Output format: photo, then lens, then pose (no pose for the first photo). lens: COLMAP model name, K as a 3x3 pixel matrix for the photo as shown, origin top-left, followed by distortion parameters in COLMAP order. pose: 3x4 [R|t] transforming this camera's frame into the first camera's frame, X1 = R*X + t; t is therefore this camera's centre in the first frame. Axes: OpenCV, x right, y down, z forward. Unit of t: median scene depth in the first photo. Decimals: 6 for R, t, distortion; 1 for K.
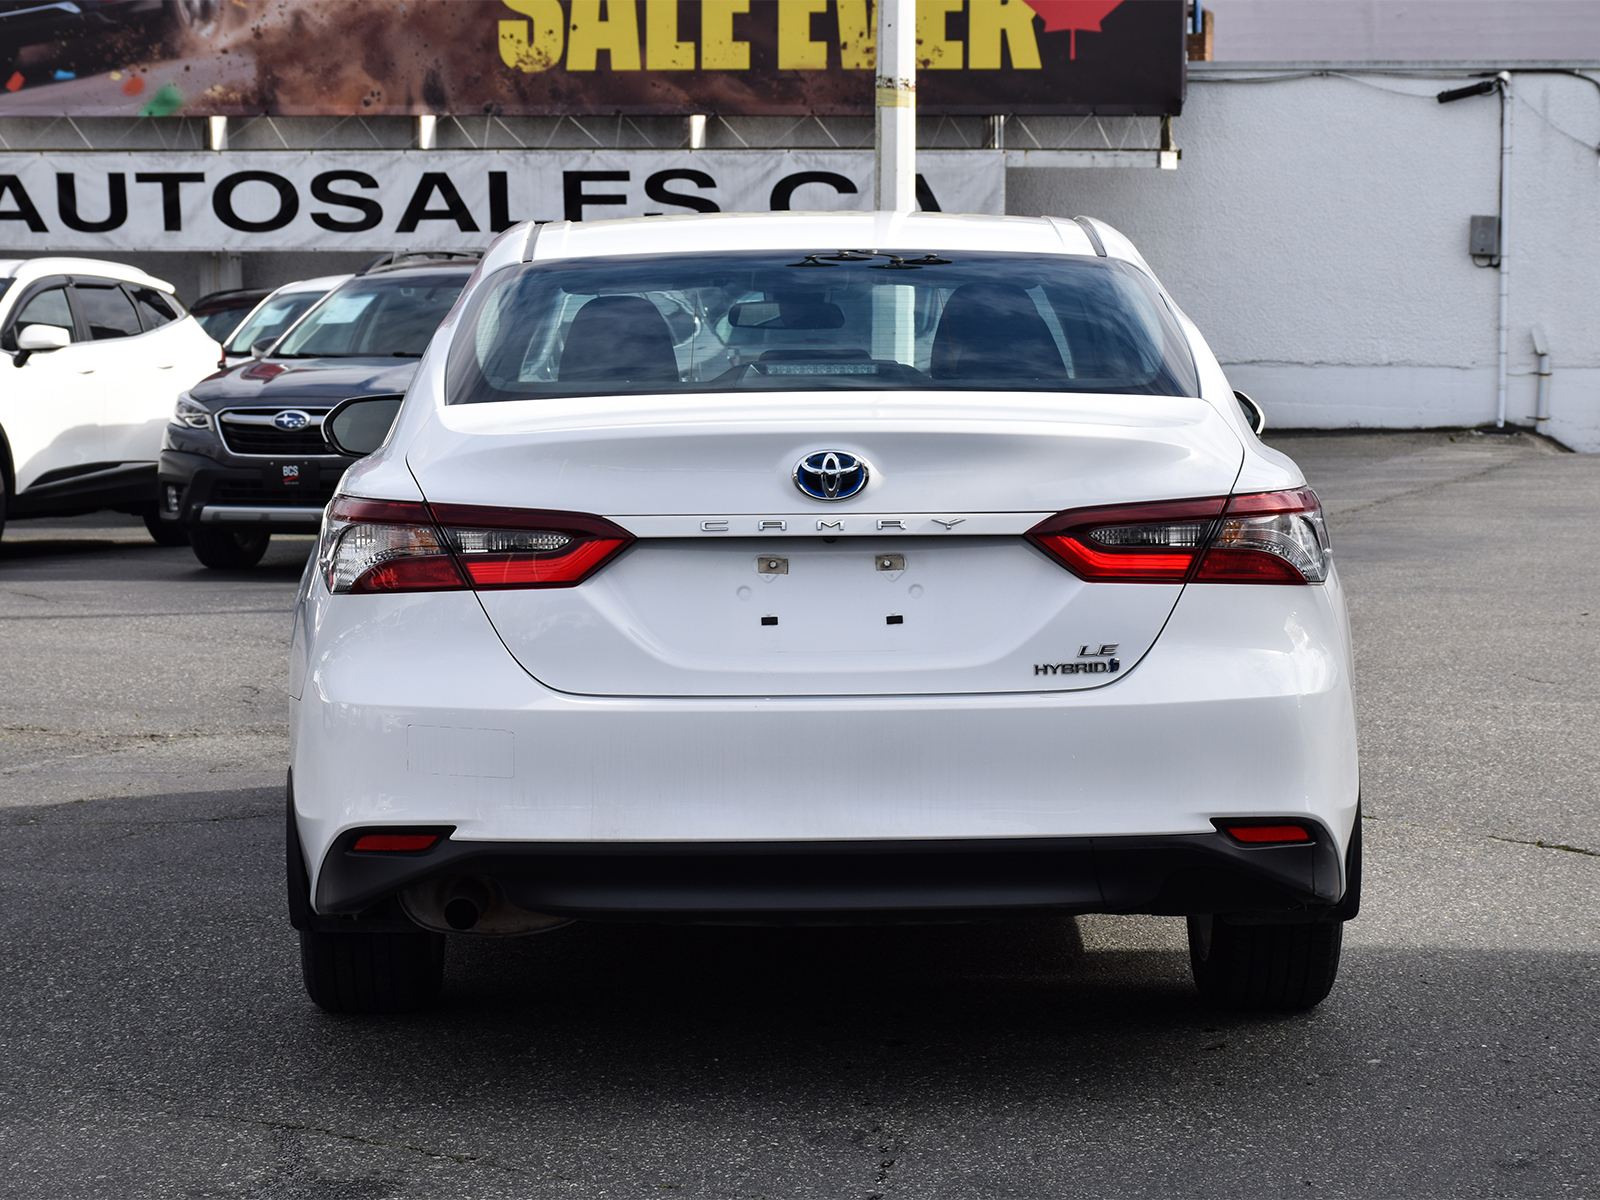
lens RADIAL K [[4142.2, 0, 800.0], [0, 4142.2, 600.0], [0, 0, 1]] dist [0.025199, -0.448187]
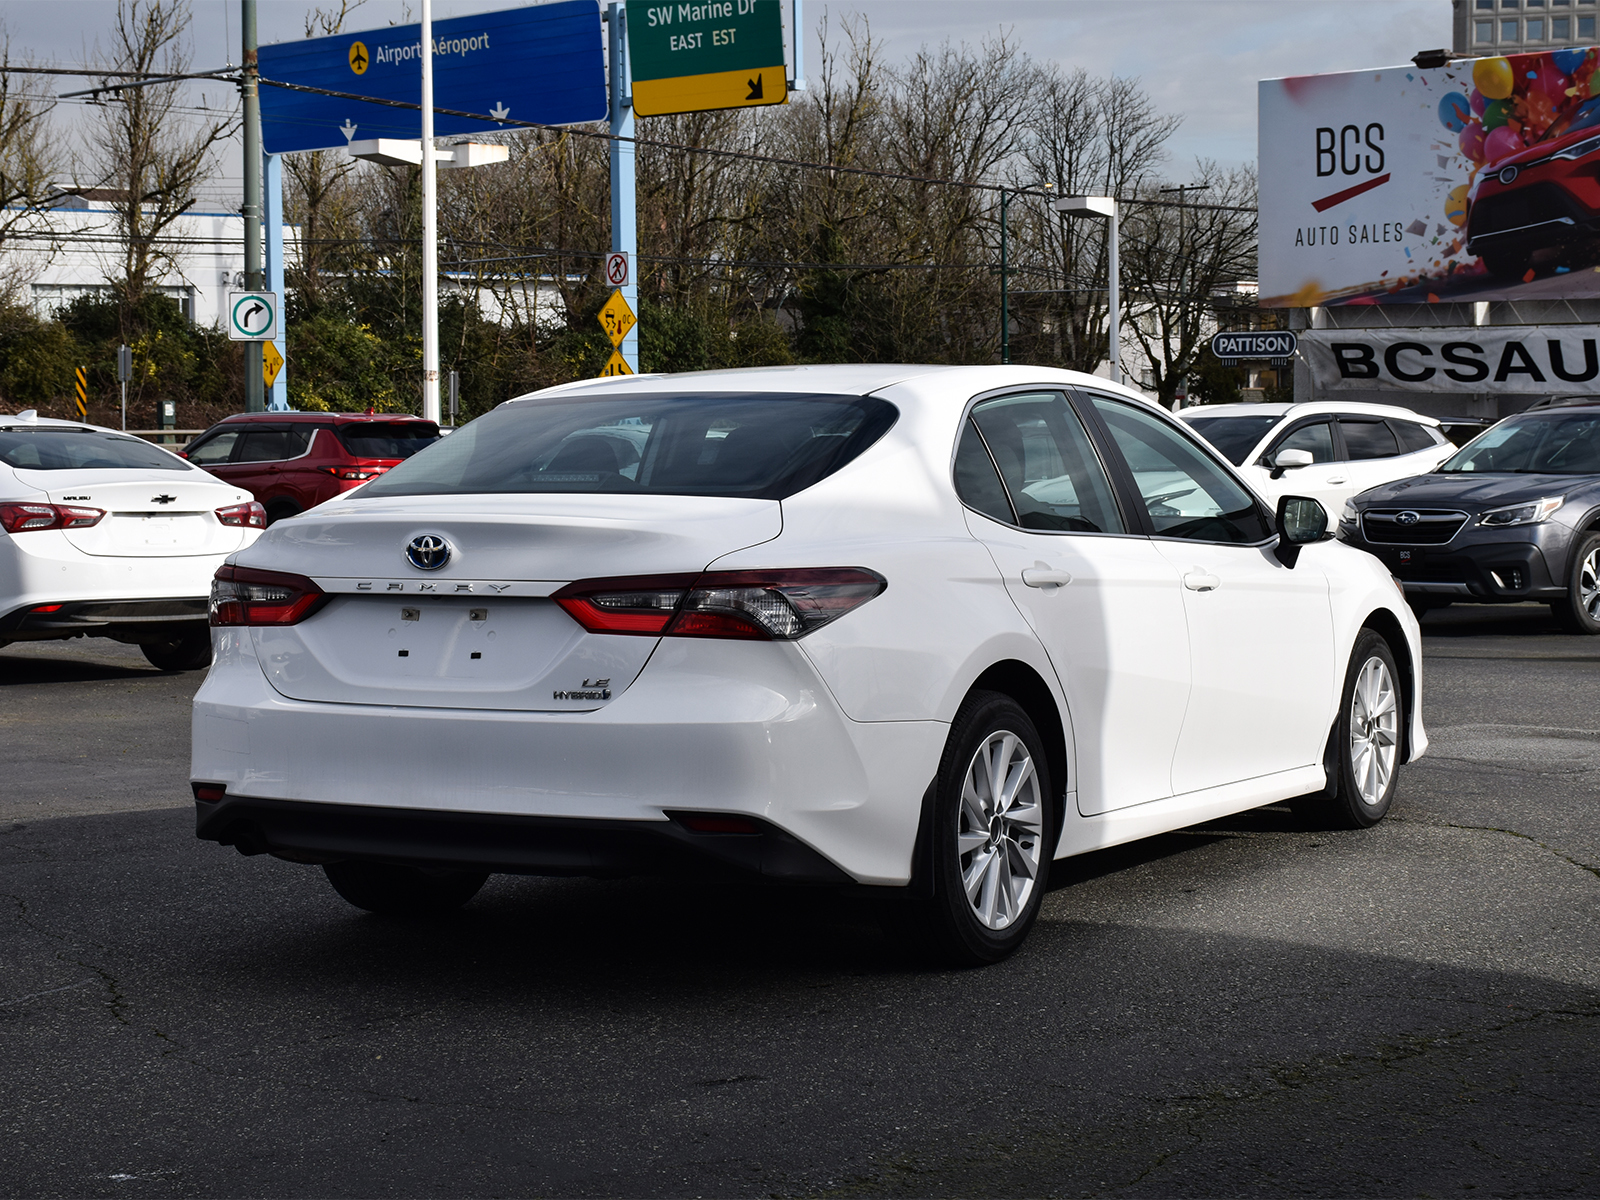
lens RADIAL K [[2934.2, 0, 800.0], [0, 2934.2, 600.0], [0, 0, 1]] dist [-0.038505, -0.127936]
pose [[0.871369, 0.025473, -0.489966, 0.602116], [-0.032849, 0.999439, -0.006460, -0.011263], [0.489527, 0.021723, 0.871718, 0.184052]]
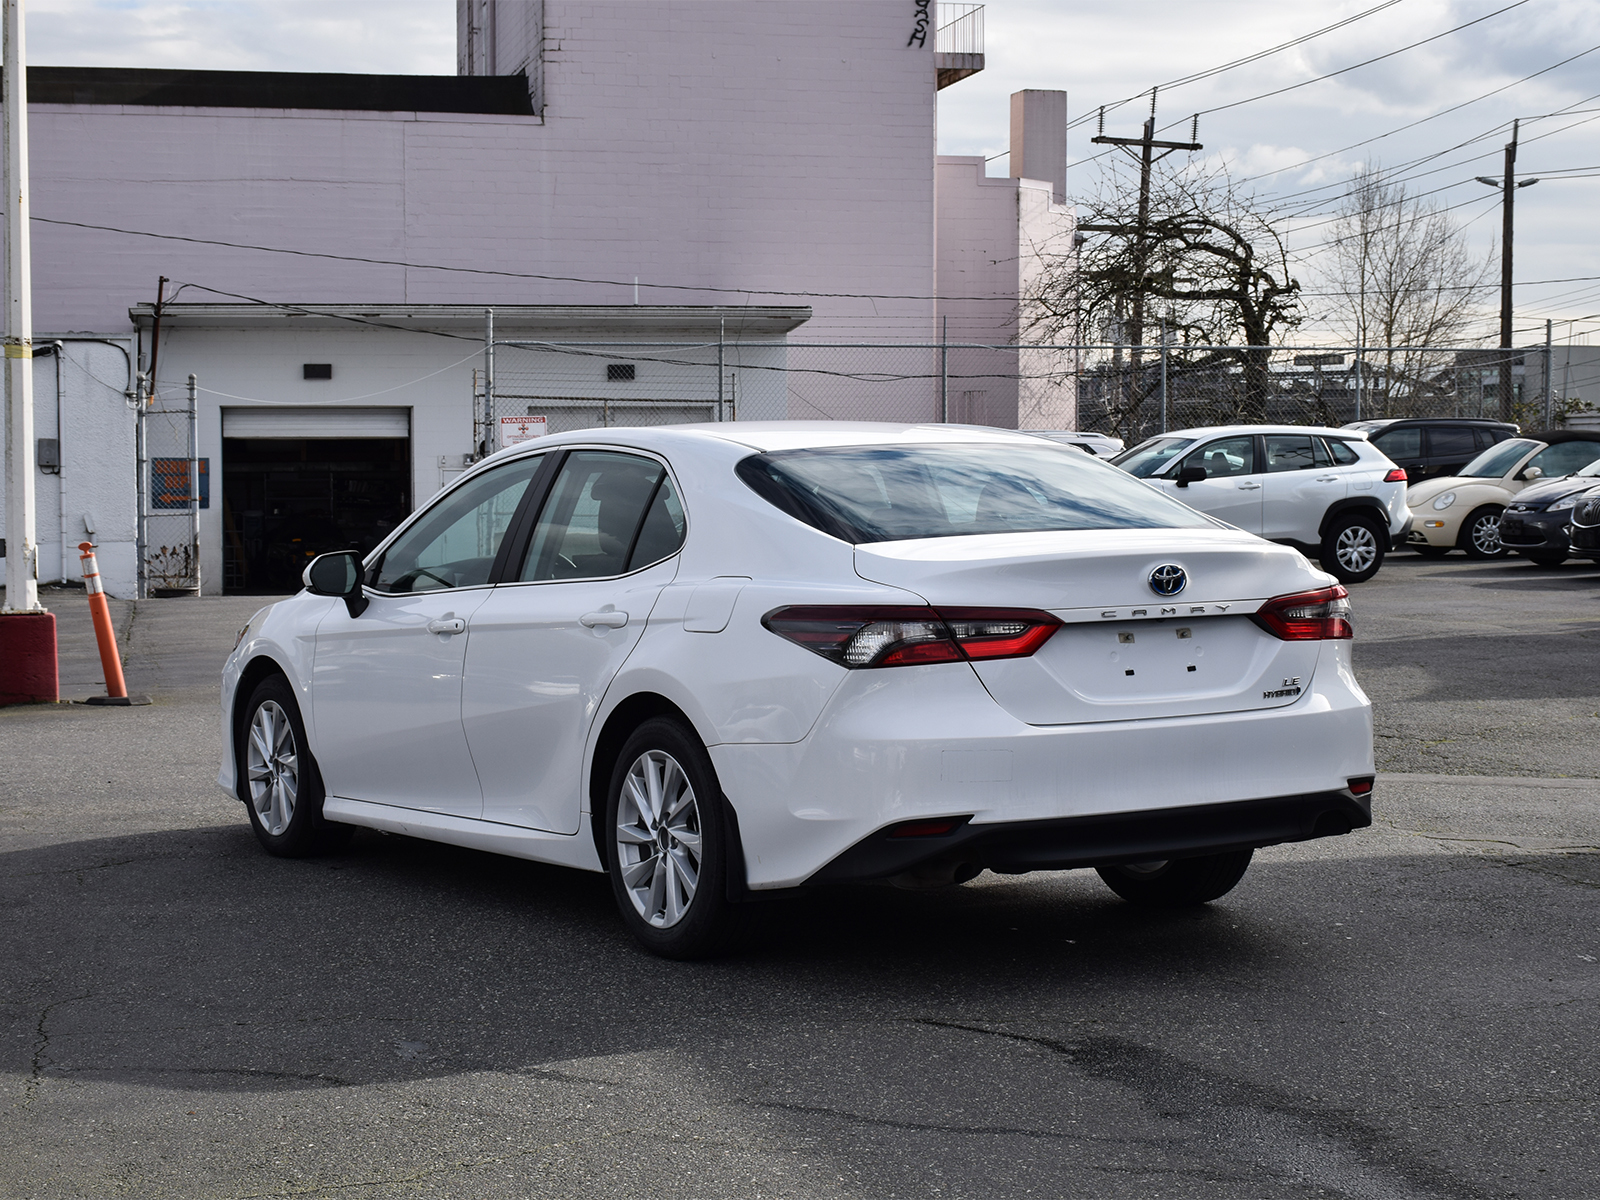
lens RADIAL K [[2820.3, 0, 800.0], [0, 2820.3, 600.0], [0, 0, 1]] dist [-0.066713, -0.155676]
pose [[0.871026, -0.030473, 0.490291, -0.643174], [0.048095, 0.998569, -0.023379, -0.003618], [-0.488877, 0.043944, 0.871245, 0.115835]]
